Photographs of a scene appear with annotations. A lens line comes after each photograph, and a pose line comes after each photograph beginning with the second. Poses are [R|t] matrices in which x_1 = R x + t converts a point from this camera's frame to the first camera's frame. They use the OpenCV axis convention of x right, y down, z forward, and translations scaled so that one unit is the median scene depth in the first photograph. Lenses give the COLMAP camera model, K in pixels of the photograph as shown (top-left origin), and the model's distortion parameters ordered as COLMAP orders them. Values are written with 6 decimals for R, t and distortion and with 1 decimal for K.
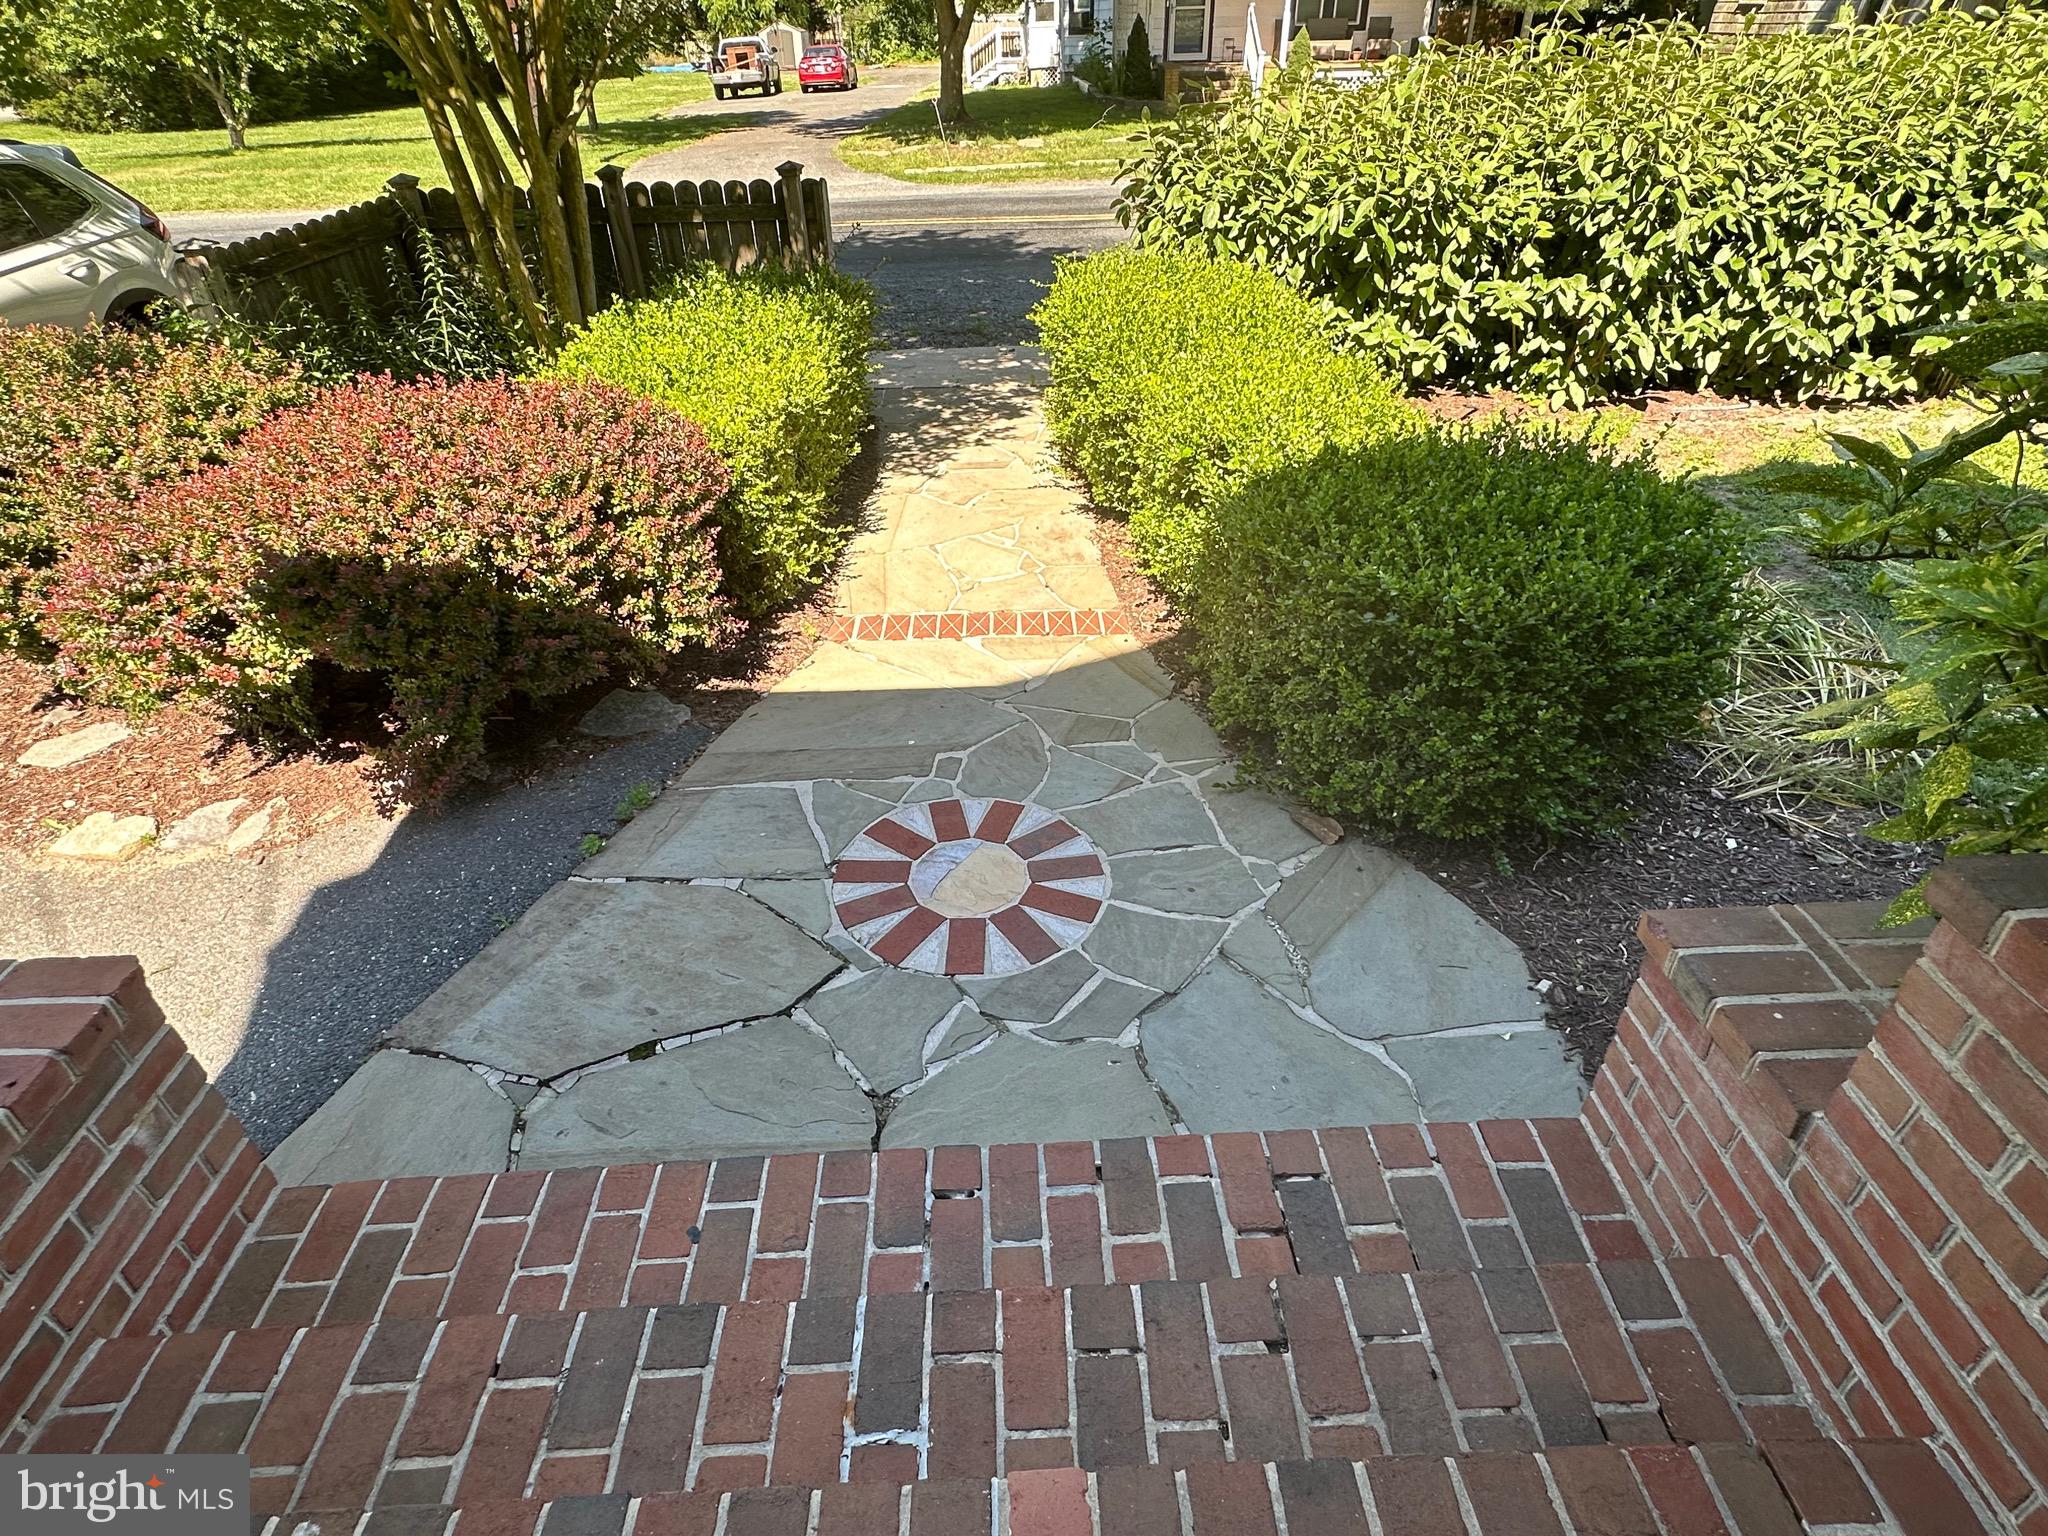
lens RADIAL K [[1072.1, 0, 1026.9], [0, 1072.1, 768.3], [0, 0, 1]] dist [0.000001, -0.000011]
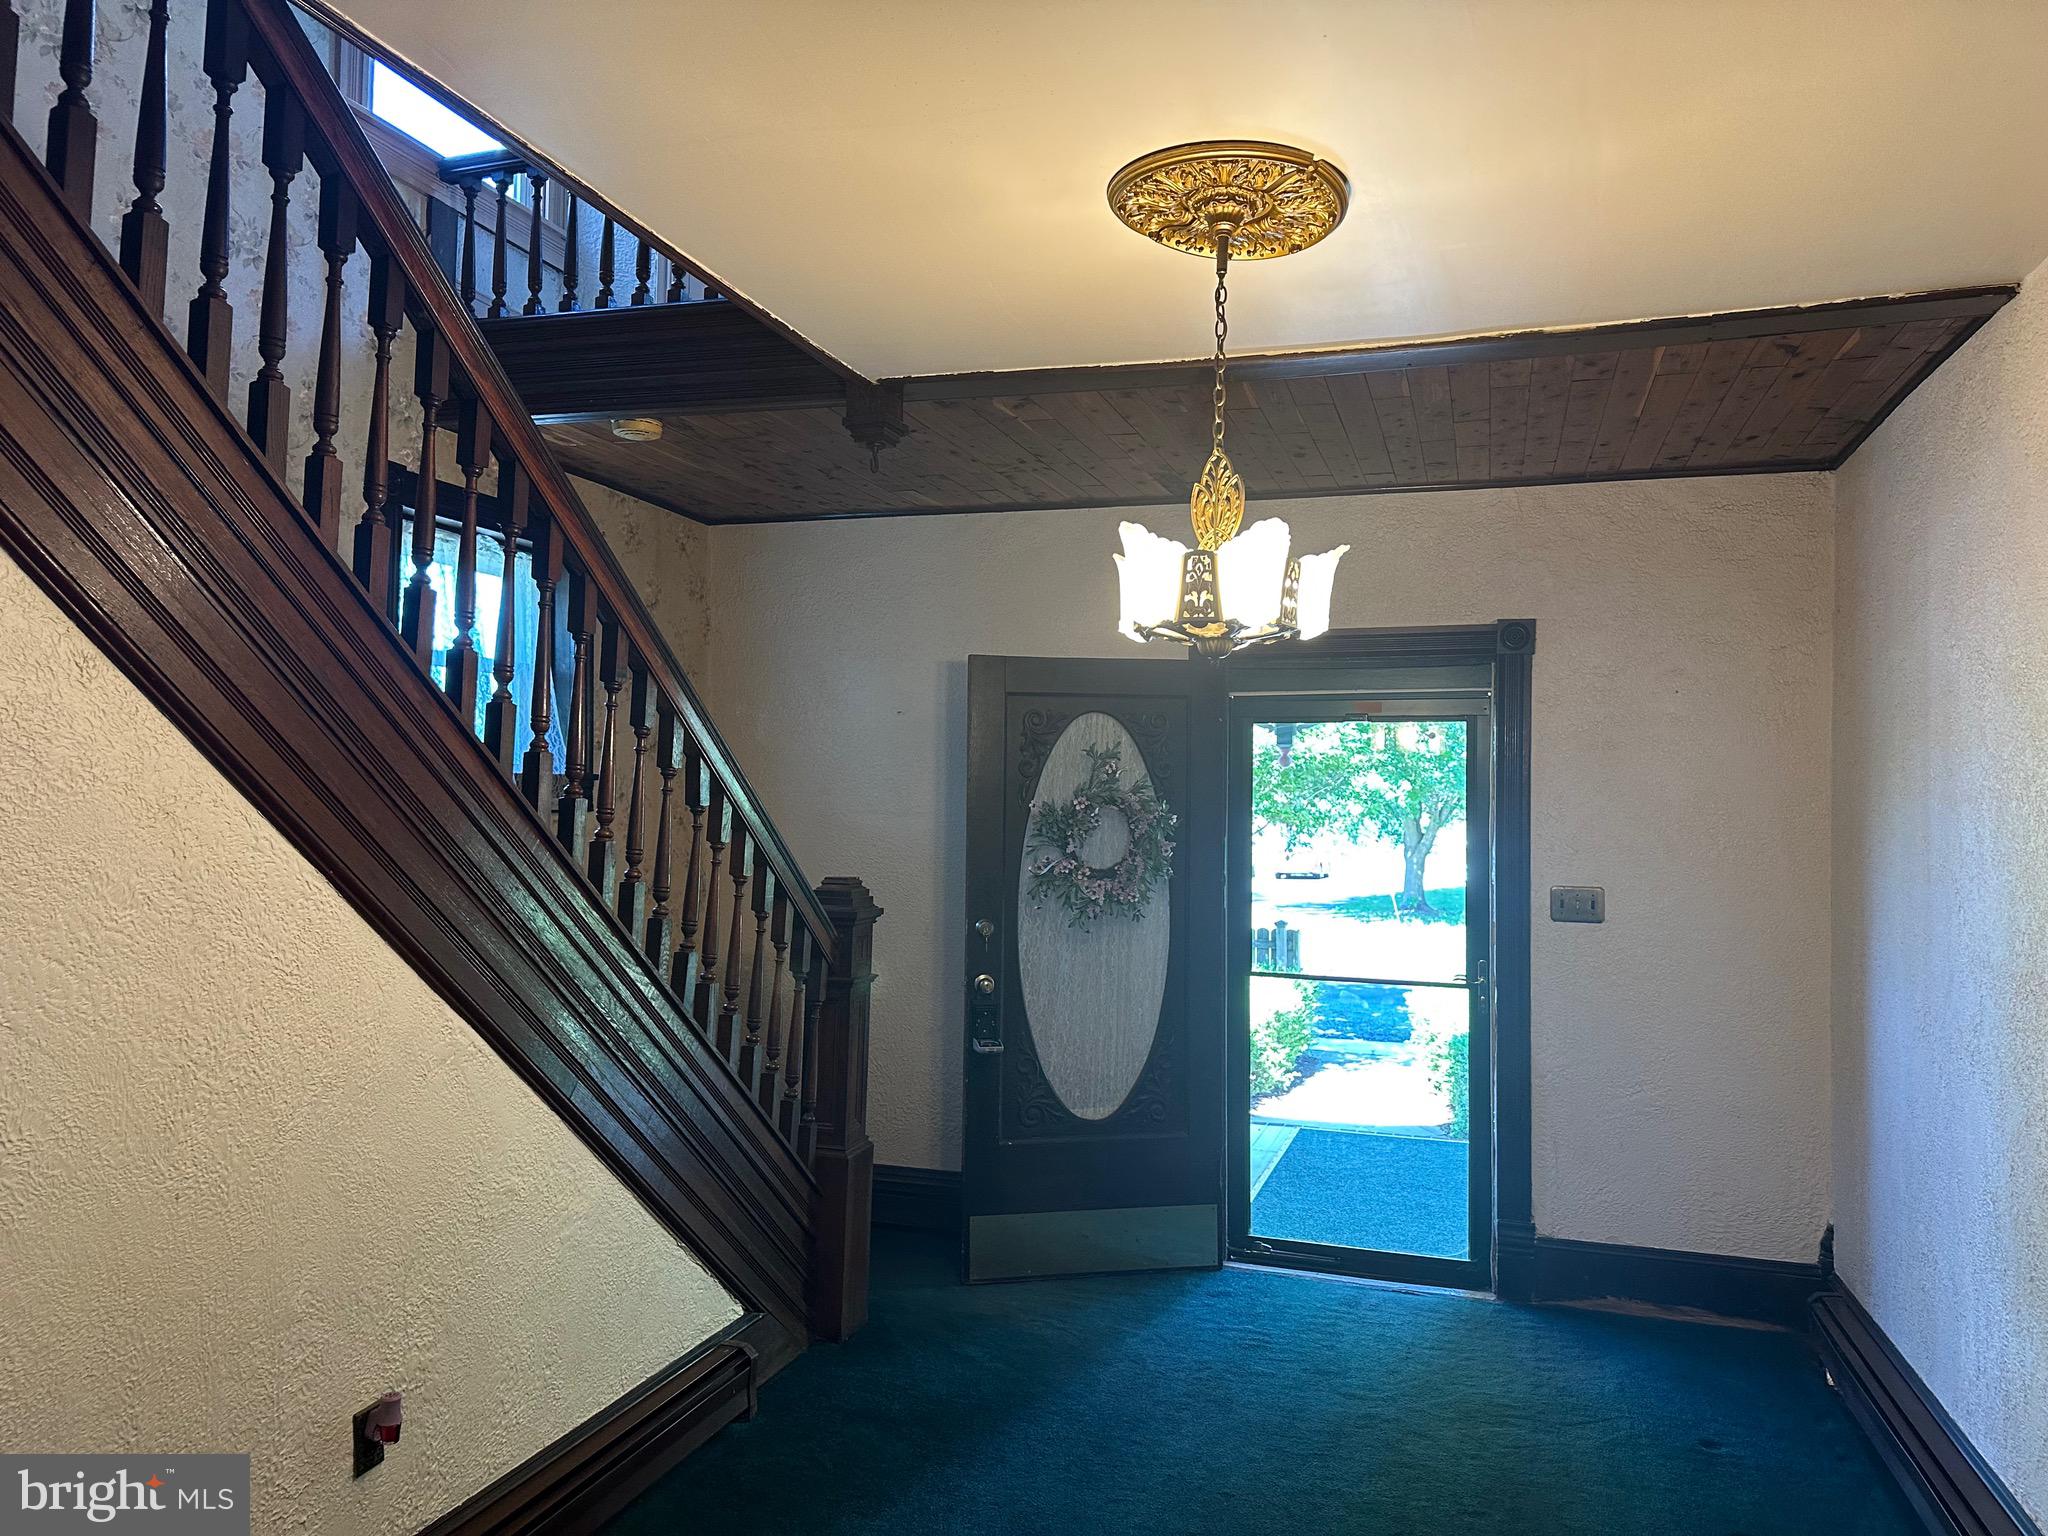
lens RADIAL K [[1420.1, 0, 1022.7], [0, 1420.1, 769.3], [0, 0, 1]] dist [0.000434, 0.000025]
pose [[0.939298, 0.030958, -0.341703, 0.090191], [-0.227537, 0.801618, -0.552844, 0.333132], [0.256801, 0.597035, 0.760002, -0.551439]]
